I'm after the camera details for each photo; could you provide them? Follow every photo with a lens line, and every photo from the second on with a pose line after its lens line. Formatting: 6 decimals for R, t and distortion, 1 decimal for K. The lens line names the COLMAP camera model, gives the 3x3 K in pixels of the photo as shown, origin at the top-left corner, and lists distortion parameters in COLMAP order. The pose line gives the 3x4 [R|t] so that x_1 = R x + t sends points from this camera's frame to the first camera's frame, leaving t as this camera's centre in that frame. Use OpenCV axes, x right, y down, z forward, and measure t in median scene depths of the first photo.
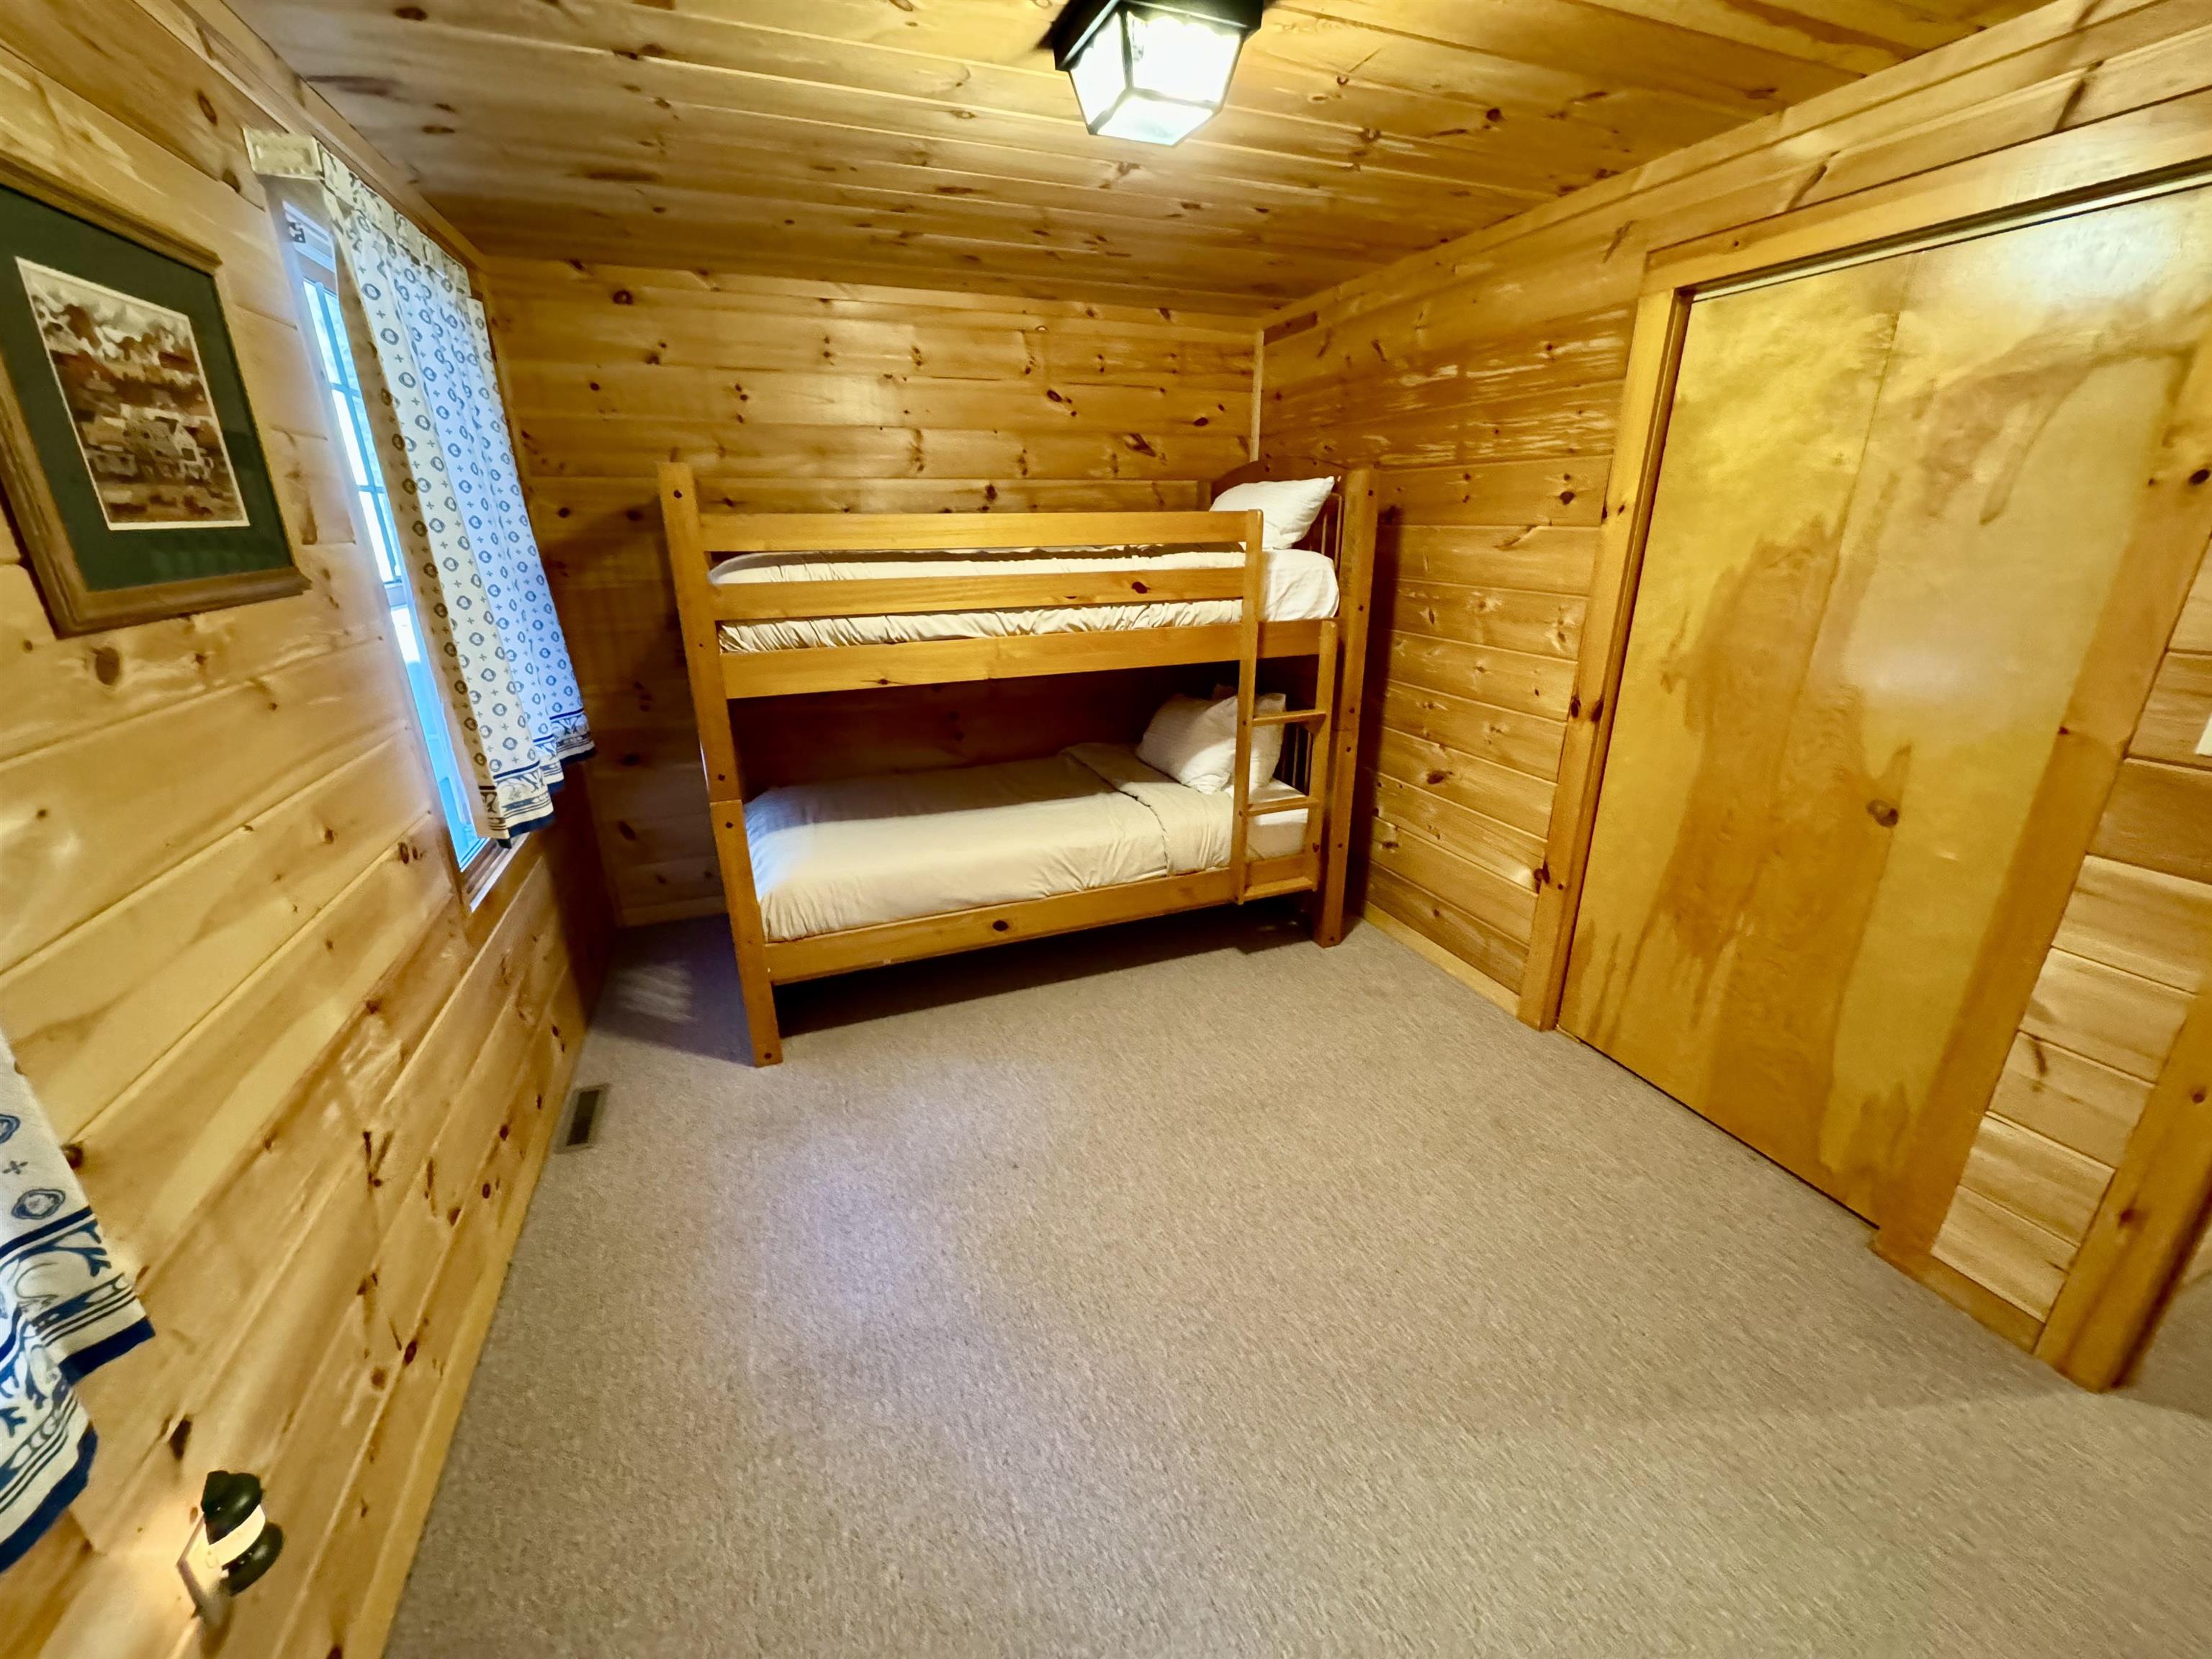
lens RADIAL K [[876.1, 0, 1109.4], [0, 876.1, 828.7], [0, 0, 1]] dist [-0.003195, 0.000480]
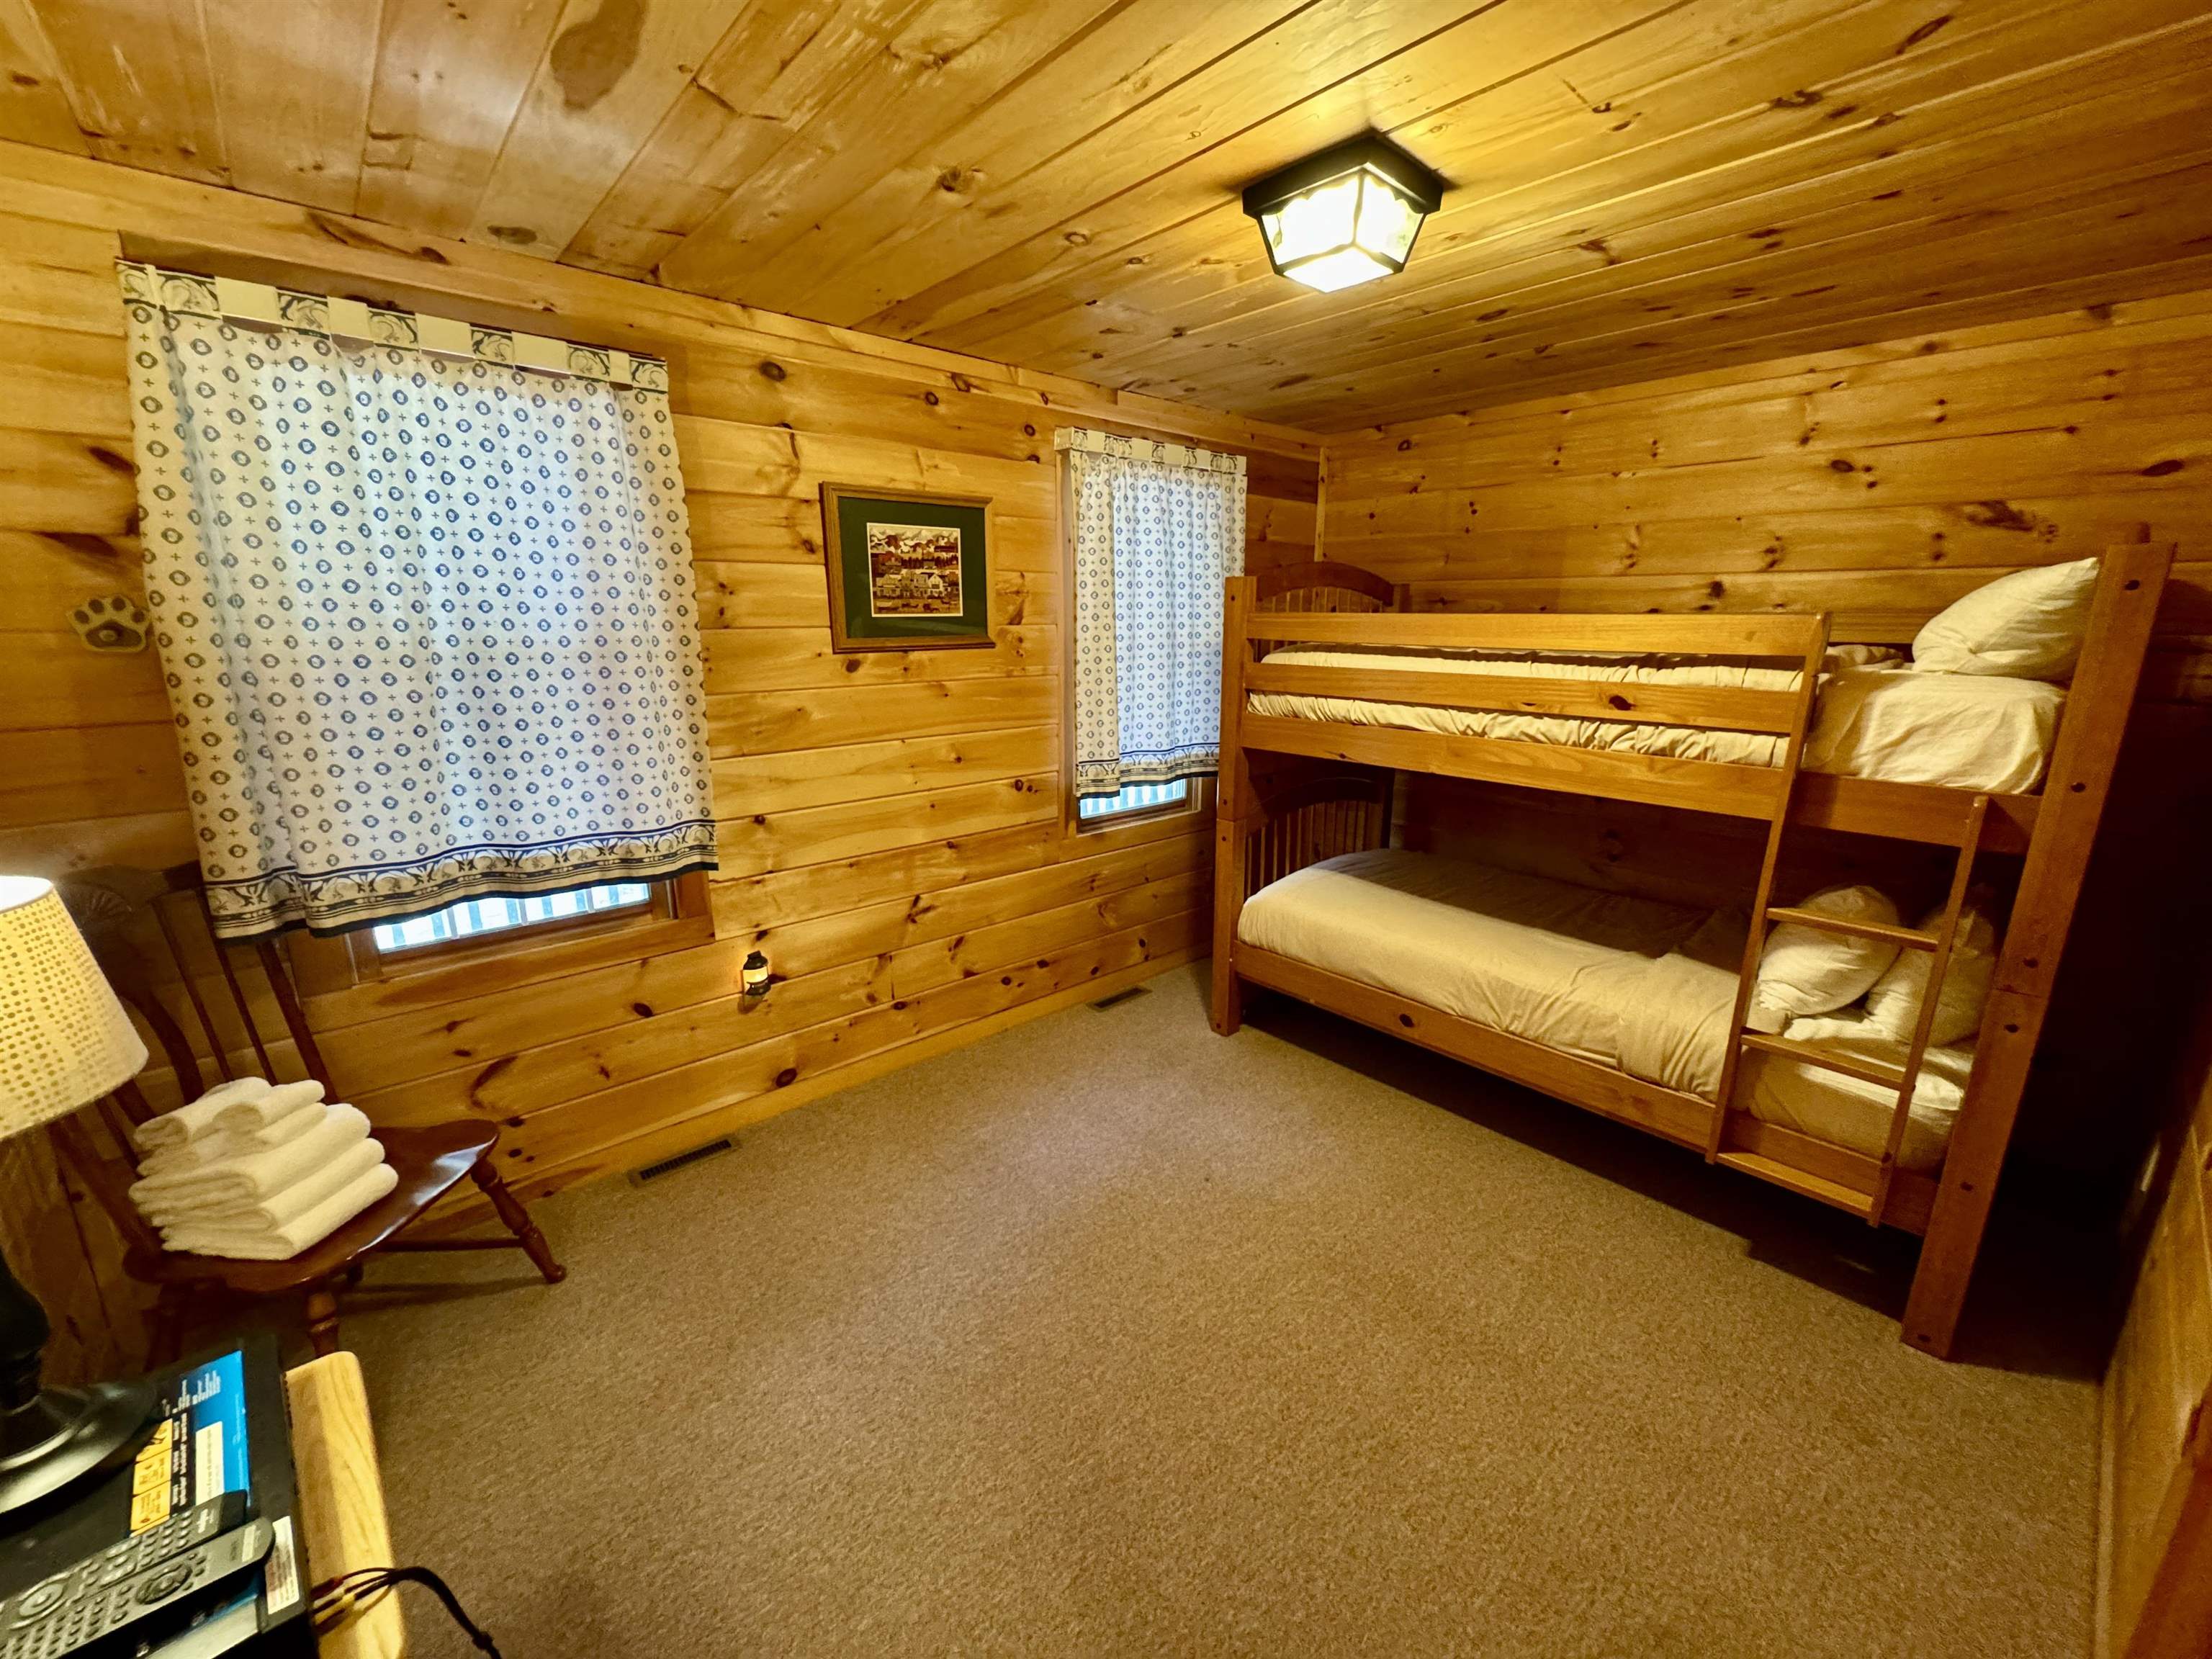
lens RADIAL K [[876.1, 0, 1109.0], [0, 876.1, 829.0], [0, 0, 1]] dist [-0.003195, 0.000480]
pose [[0.355739, 0.232575, -0.905184, 0.659472], [-0.319701, 0.940394, 0.115978, -0.109132], [0.878203, 0.248131, 0.408890, 0.279821]]
